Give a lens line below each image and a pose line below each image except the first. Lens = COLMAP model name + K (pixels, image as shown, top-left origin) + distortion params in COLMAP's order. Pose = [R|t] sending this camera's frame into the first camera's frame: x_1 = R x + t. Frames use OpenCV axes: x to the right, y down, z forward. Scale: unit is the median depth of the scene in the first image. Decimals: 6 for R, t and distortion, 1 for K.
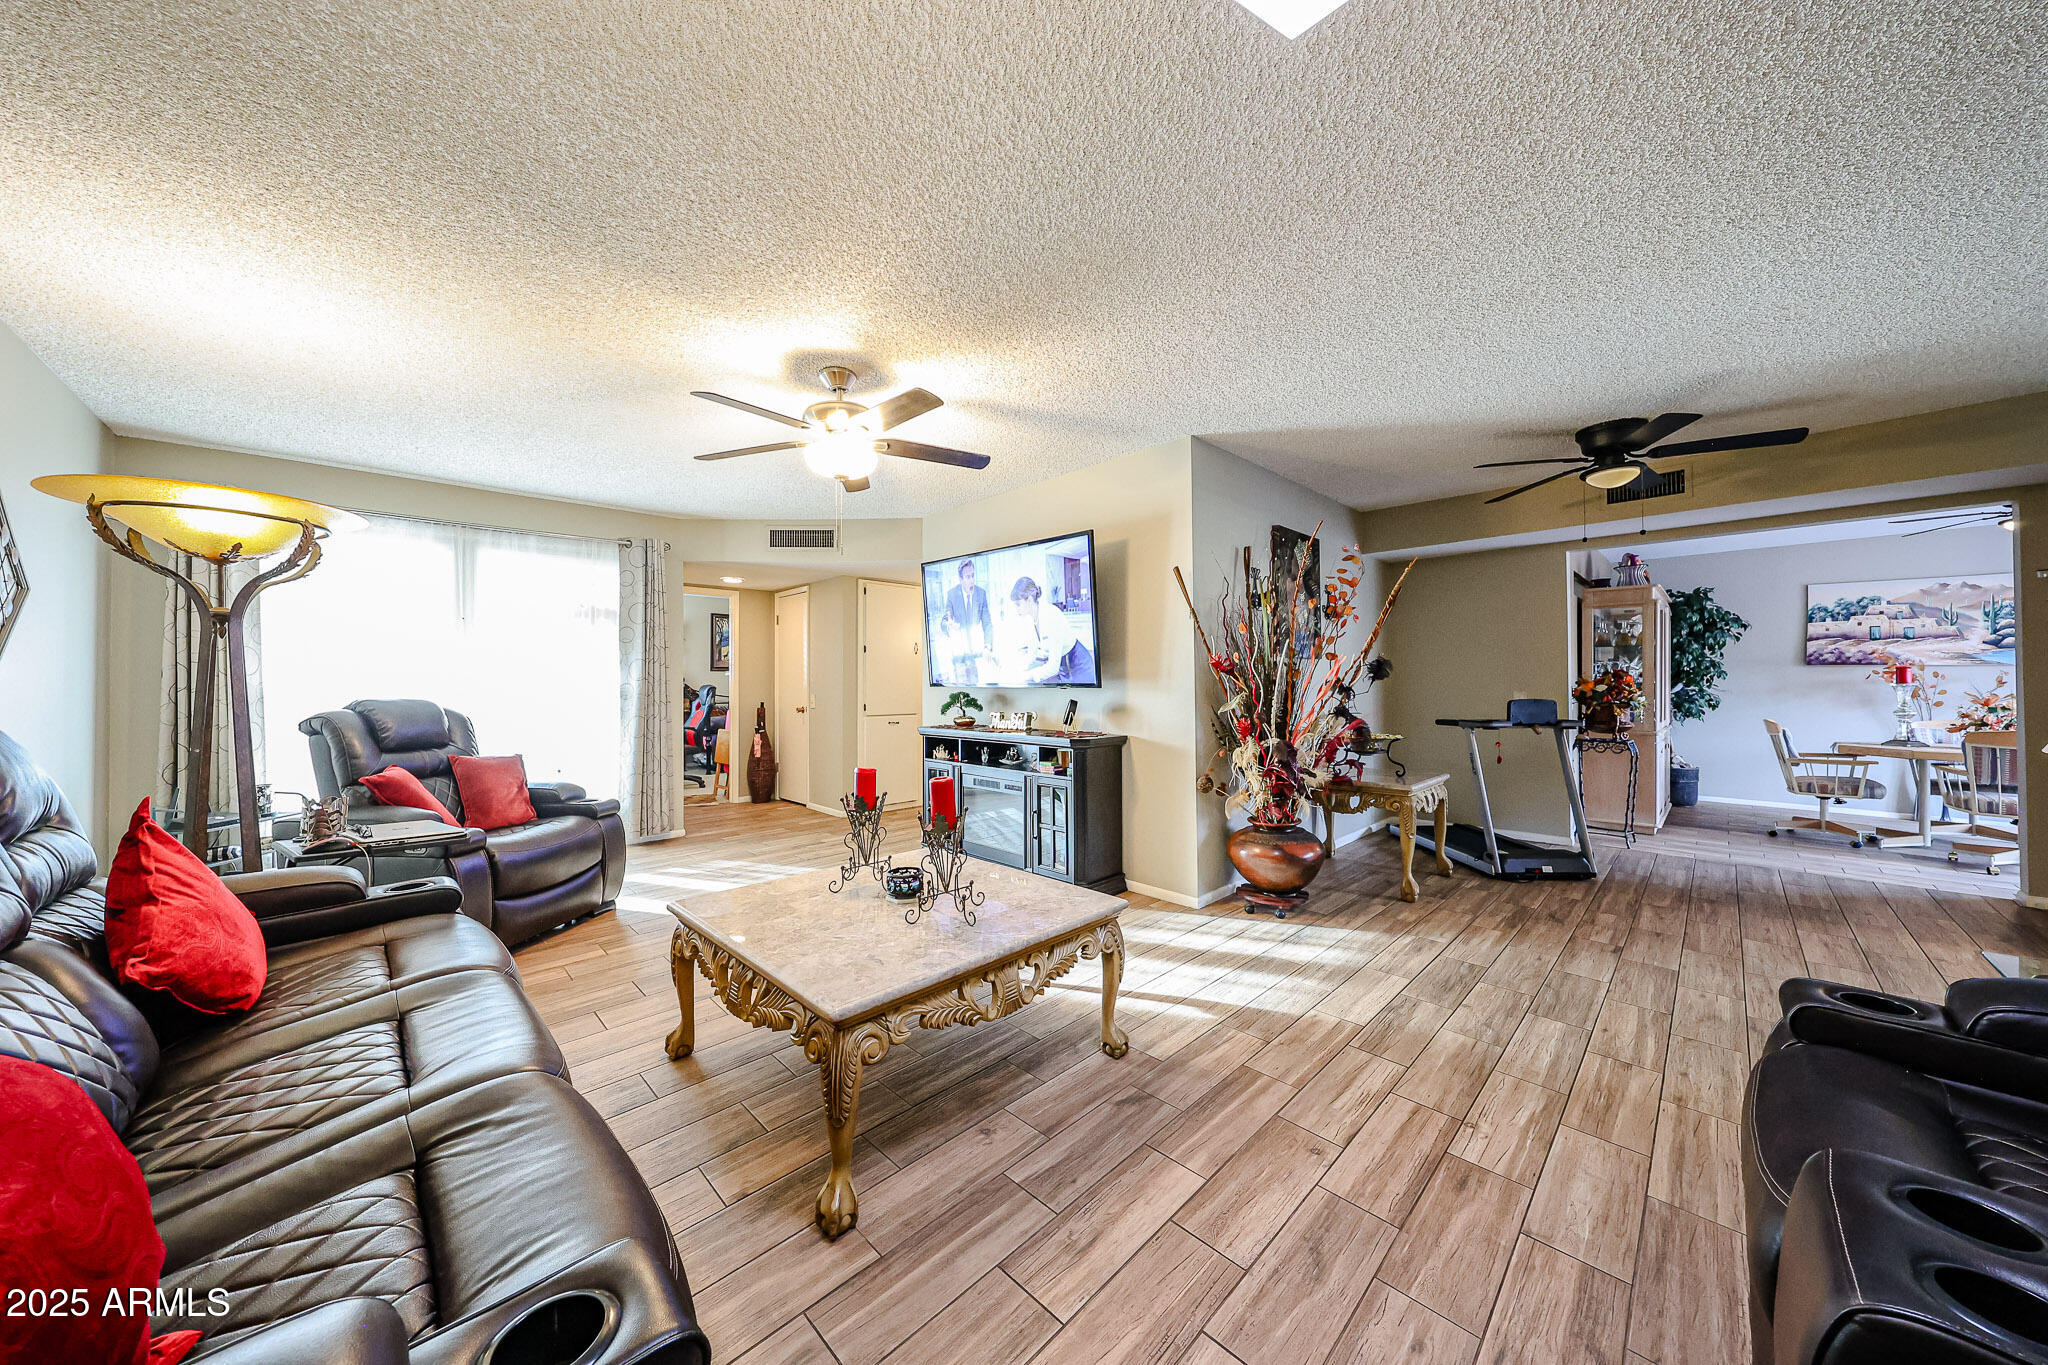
lens RADIAL K [[675.8, 0, 1024.0], [0, 675.8, 682.5], [0, 0, 1]] dist [-0.000560, 0.000013]
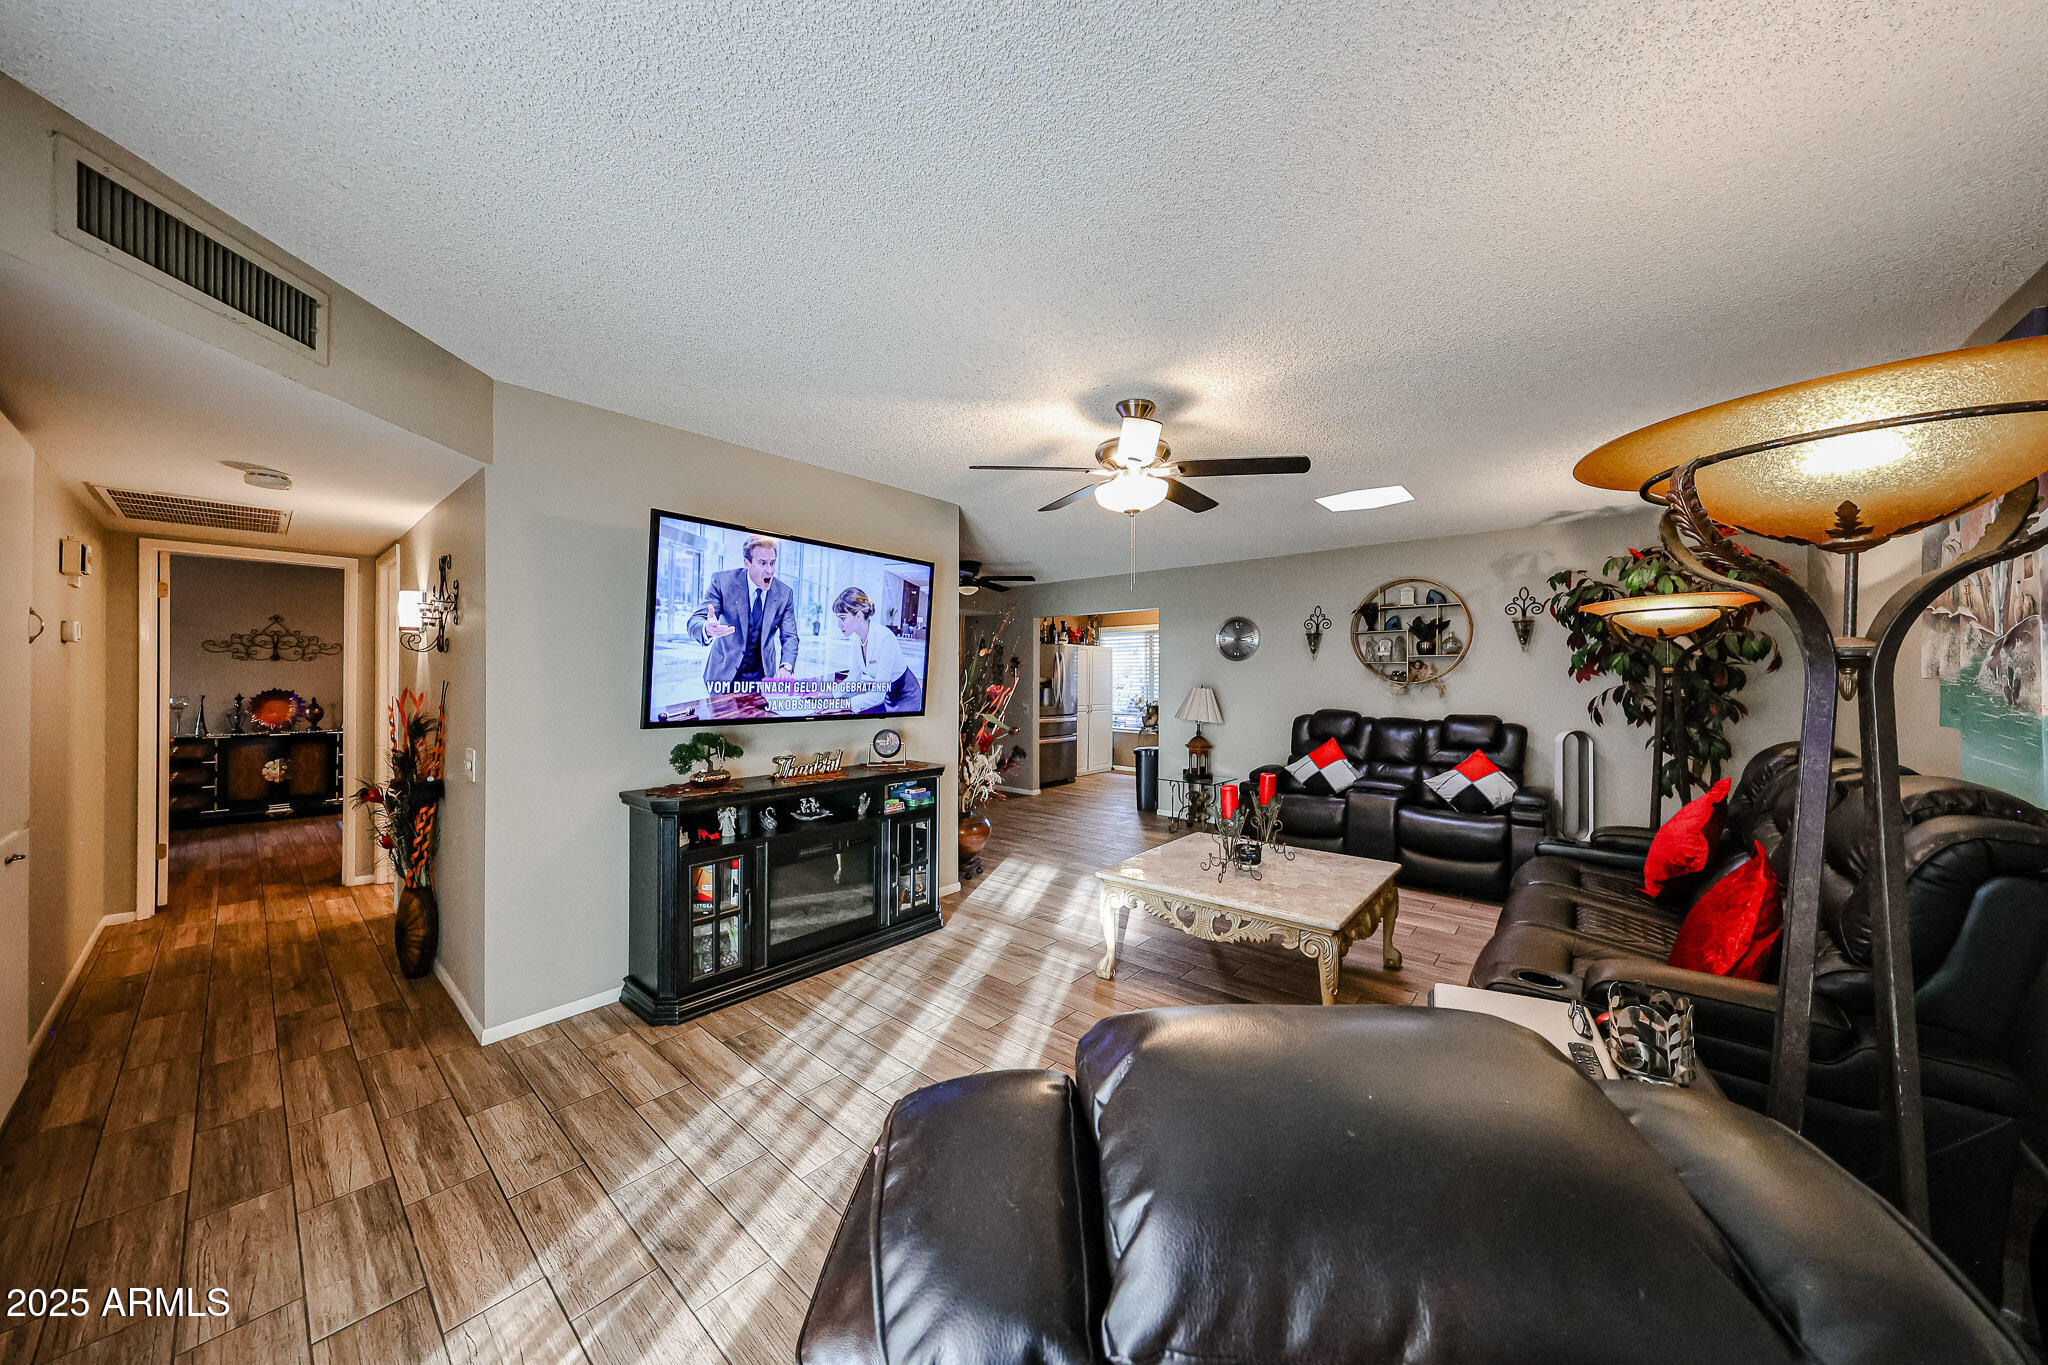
lens RADIAL K [[675.8, 0, 1024.0], [0, 675.8, 682.5], [0, 0, 1]] dist [-0.000560, 0.000013]
pose [[-0.081862, -0.001212, 0.996643, -0.897221], [-0.007235, 0.999974, 0.000622, -0.042684], [-0.996617, -0.007159, -0.081868, 0.901104]]
